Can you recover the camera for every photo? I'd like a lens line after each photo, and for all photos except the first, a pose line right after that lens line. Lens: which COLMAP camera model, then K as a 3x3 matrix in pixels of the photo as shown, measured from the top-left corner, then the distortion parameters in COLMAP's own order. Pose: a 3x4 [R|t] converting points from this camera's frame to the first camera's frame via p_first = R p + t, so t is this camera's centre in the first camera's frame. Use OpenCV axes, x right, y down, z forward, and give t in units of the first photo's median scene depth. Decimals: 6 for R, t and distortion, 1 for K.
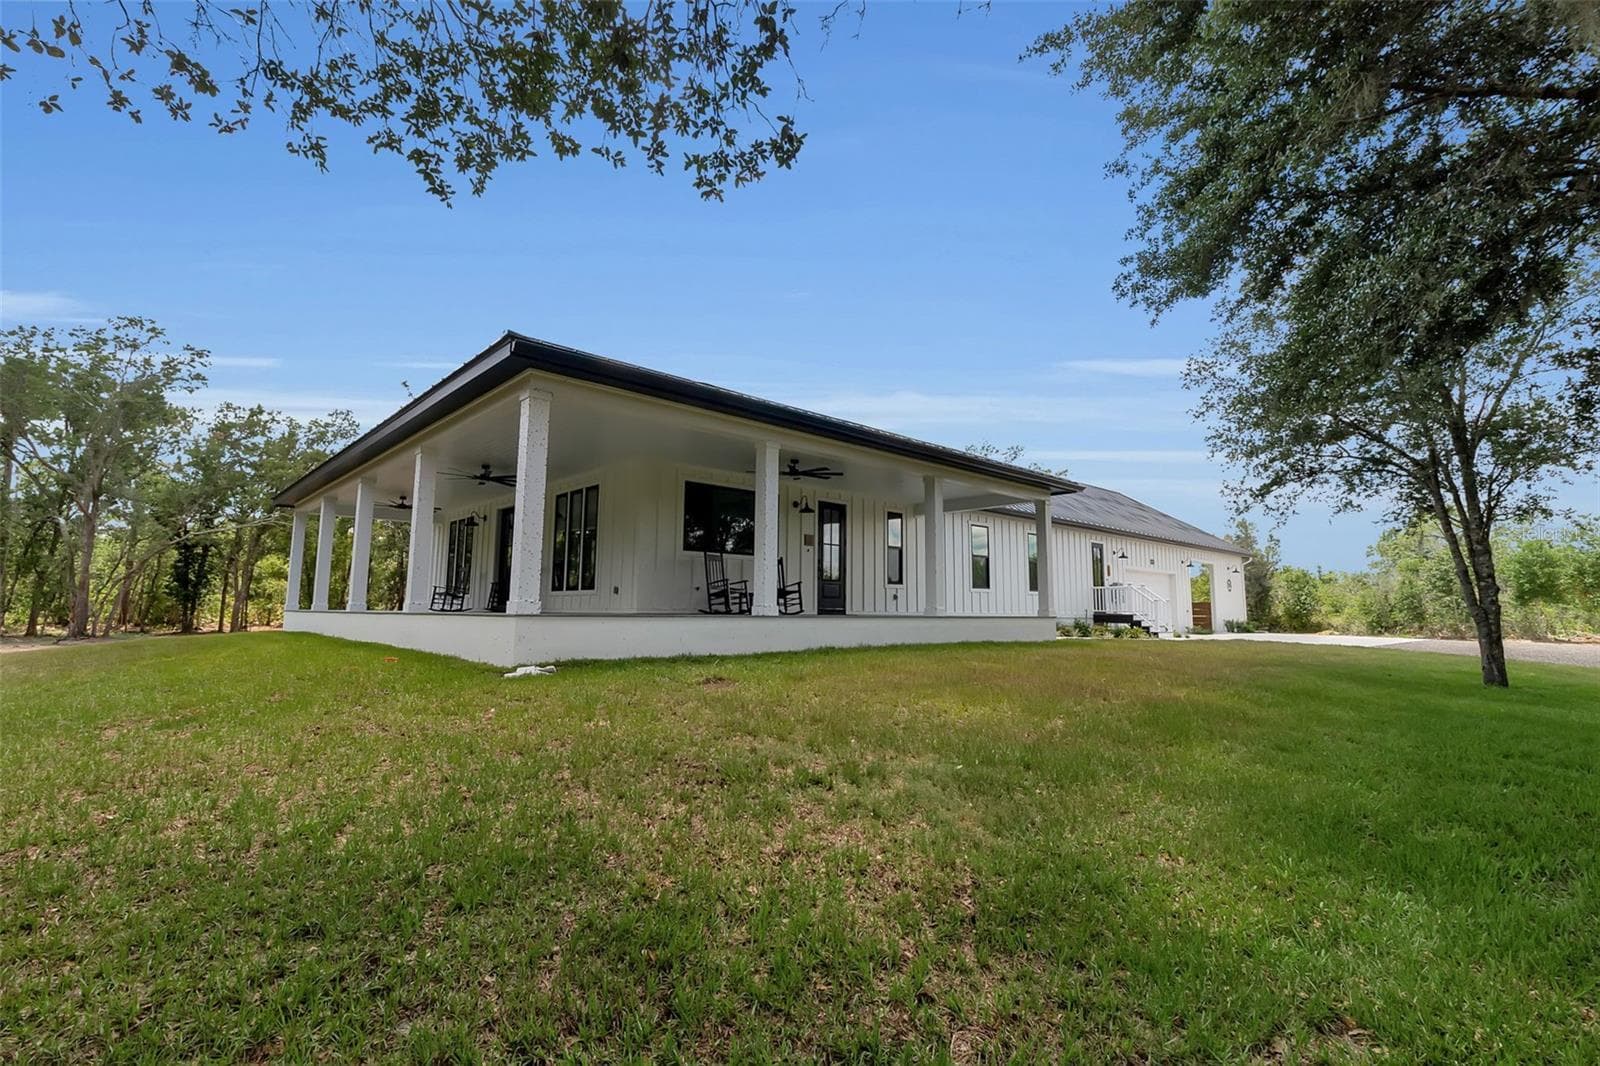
lens RADIAL K [[731.6, 0, 802.5], [0, 731.6, 534.2], [0, 0, 1]] dist [0.001642, 0.000096]
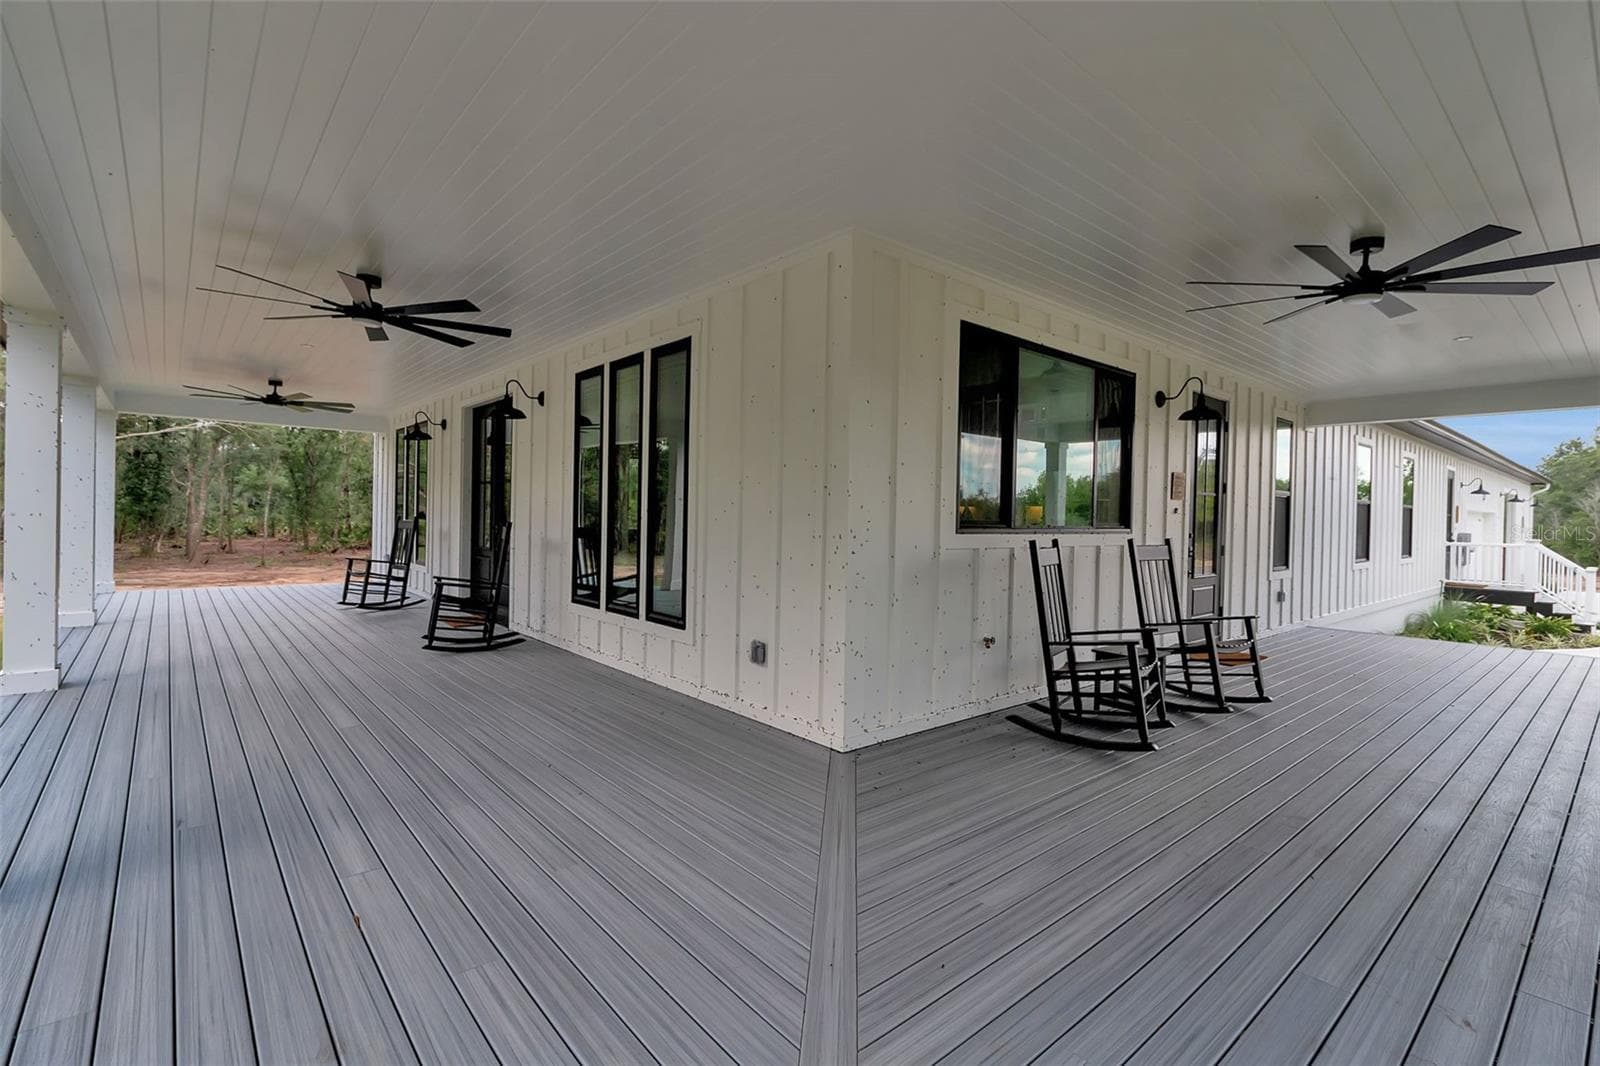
lens RADIAL K [[731.6, 0, 797.0], [0, 731.6, 523.2], [0, 0, 1]] dist [0.001642, 0.000096]
pose [[0.999198, 0.012030, -0.038182, -0.200135], [-0.007527, 0.993227, 0.115942, -0.018047], [0.039318, -0.115562, 0.992522, 0.601135]]
